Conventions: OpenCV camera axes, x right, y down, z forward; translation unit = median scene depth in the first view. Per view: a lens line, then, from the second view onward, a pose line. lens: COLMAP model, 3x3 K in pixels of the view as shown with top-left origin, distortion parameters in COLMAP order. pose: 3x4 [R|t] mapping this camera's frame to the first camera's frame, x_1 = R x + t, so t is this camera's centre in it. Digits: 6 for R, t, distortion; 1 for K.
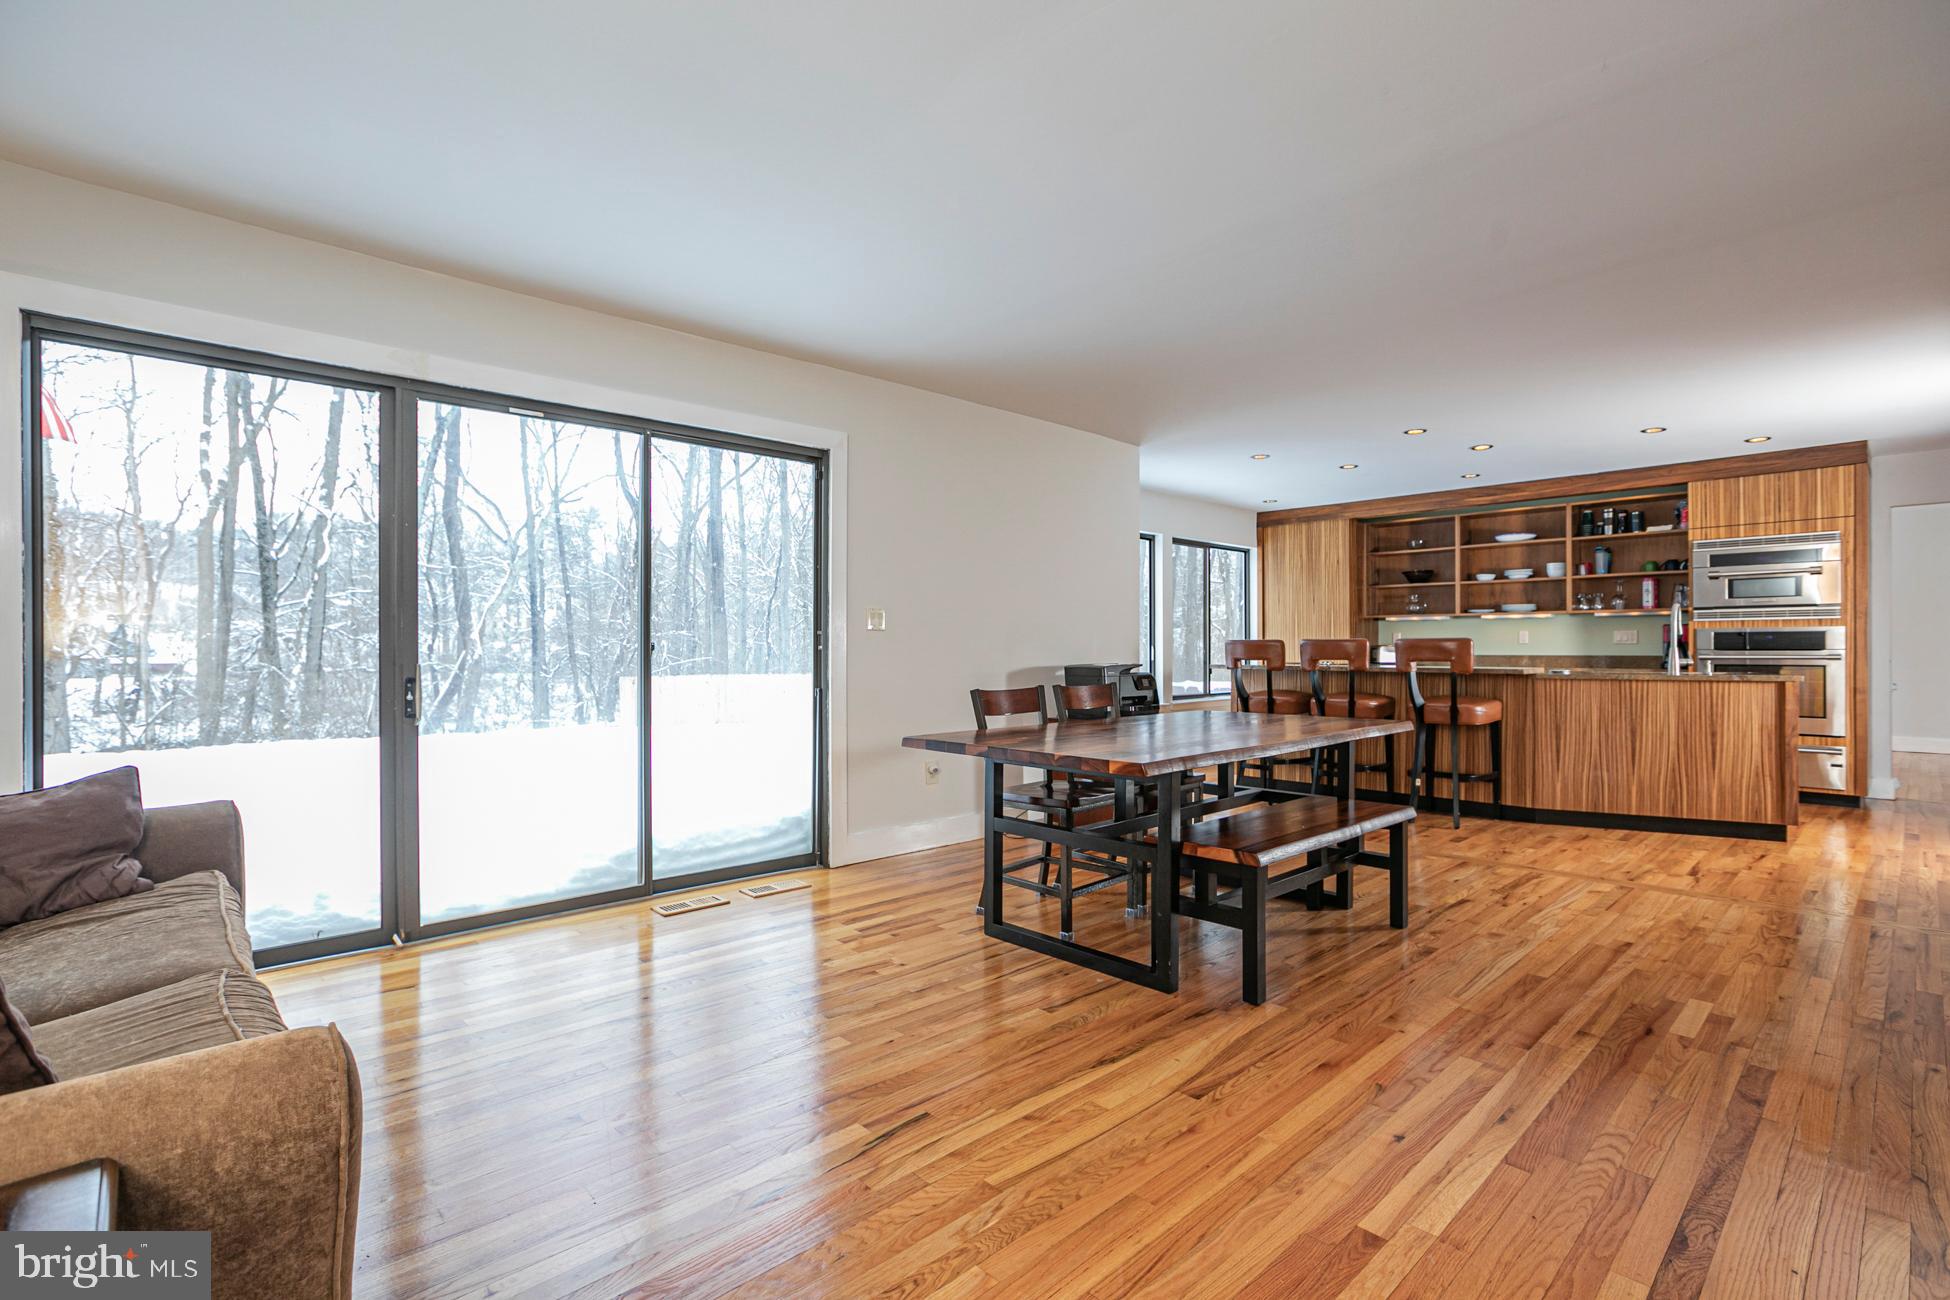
lens RADIAL K [[903.9, 0, 936.3], [0, 903.9, 641.5], [0, 0, 1]] dist [-0.015565, 0.009279]
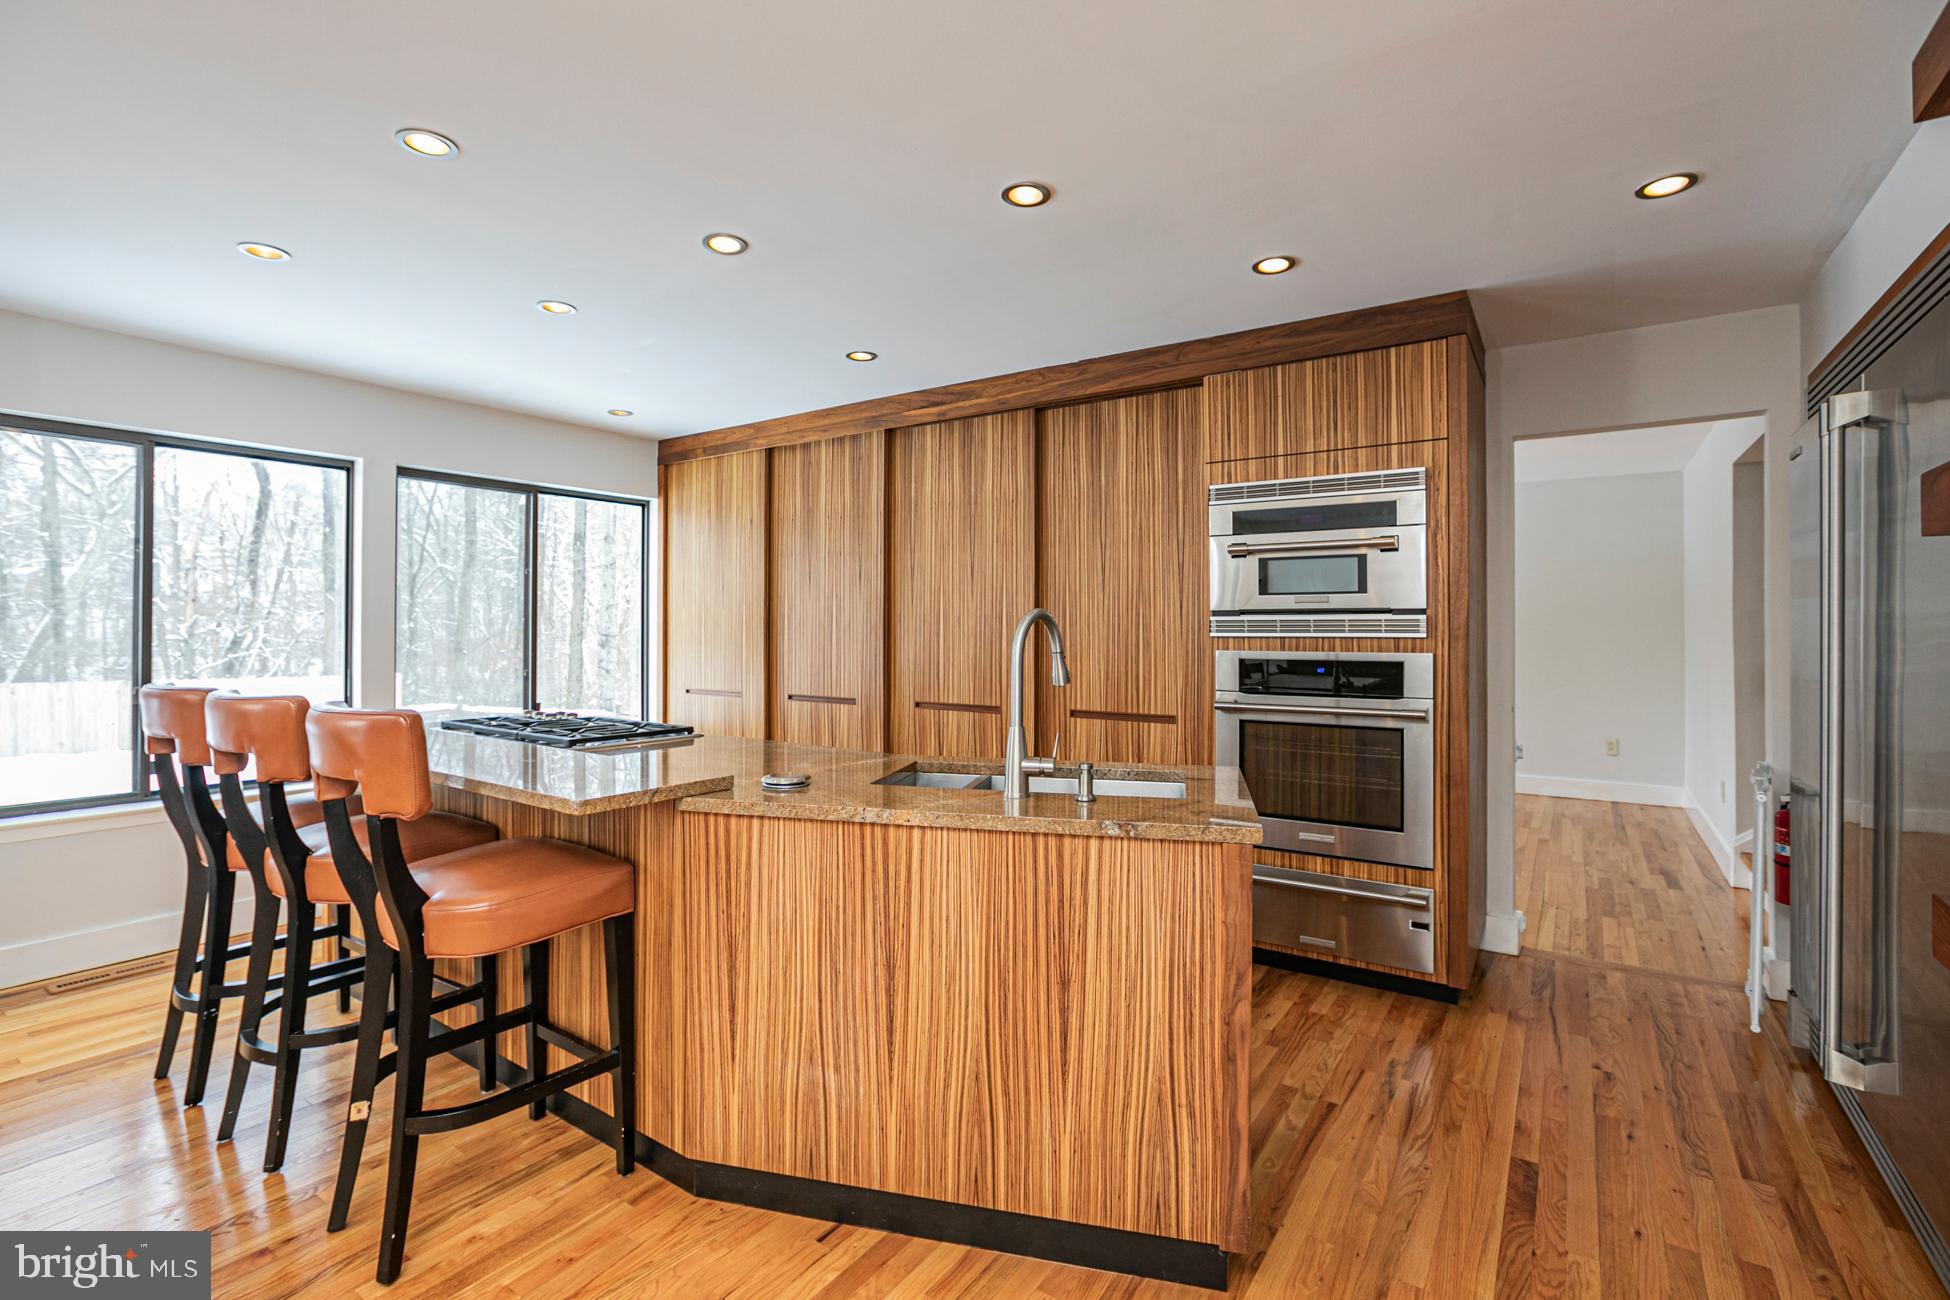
lens RADIAL K [[903.9, 0, 922.2], [0, 903.9, 614.8], [0, 0, 1]] dist [-0.015565, 0.009279]
pose [[0.980555, 0.004495, 0.196193, 0.613799], [-0.003951, 0.999987, -0.003168, -0.035439], [-0.196205, 0.002332, 0.980560, 0.546403]]
